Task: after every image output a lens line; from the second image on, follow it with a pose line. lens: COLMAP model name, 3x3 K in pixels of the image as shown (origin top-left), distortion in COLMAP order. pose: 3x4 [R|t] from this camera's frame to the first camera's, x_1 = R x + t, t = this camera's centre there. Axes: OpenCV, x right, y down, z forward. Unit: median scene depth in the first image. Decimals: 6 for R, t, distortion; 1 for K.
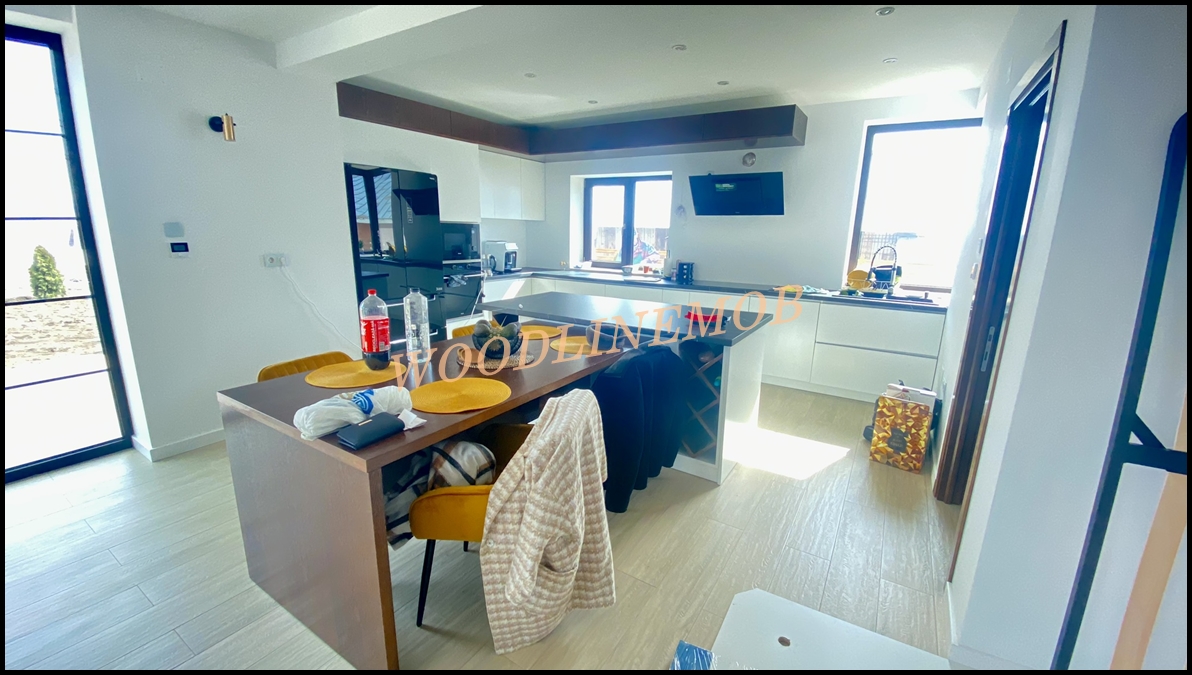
lens RADIAL K [[485.3, 0, 592.5], [0, 485.3, 344.4], [0, 0, 1]] dist [0.000773, 0.000179]
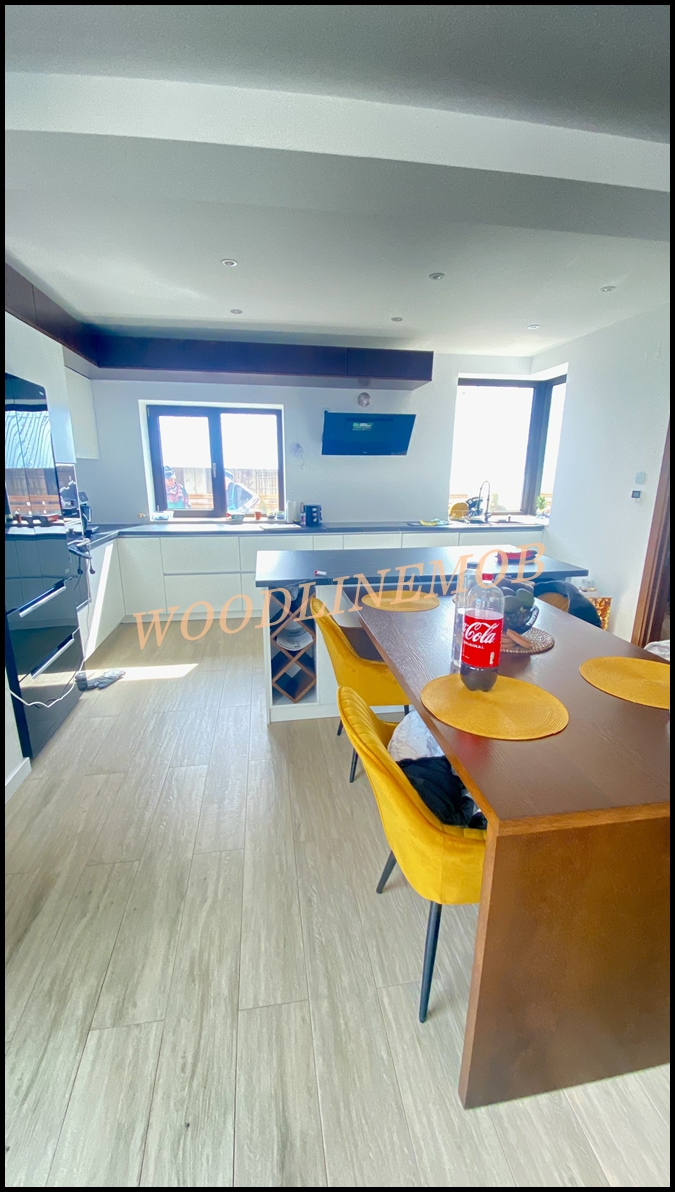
lens RADIAL K [[482.8, 0, 337.3], [0, 482.8, 603.6], [0, 0, 1]] dist [0.028206, -0.000060]
pose [[0.741384, -0.192823, 0.642783, -0.414186], [0.163908, 0.980852, 0.105186, -0.069452], [-0.650757, 0.027374, 0.758793, 0.248588]]
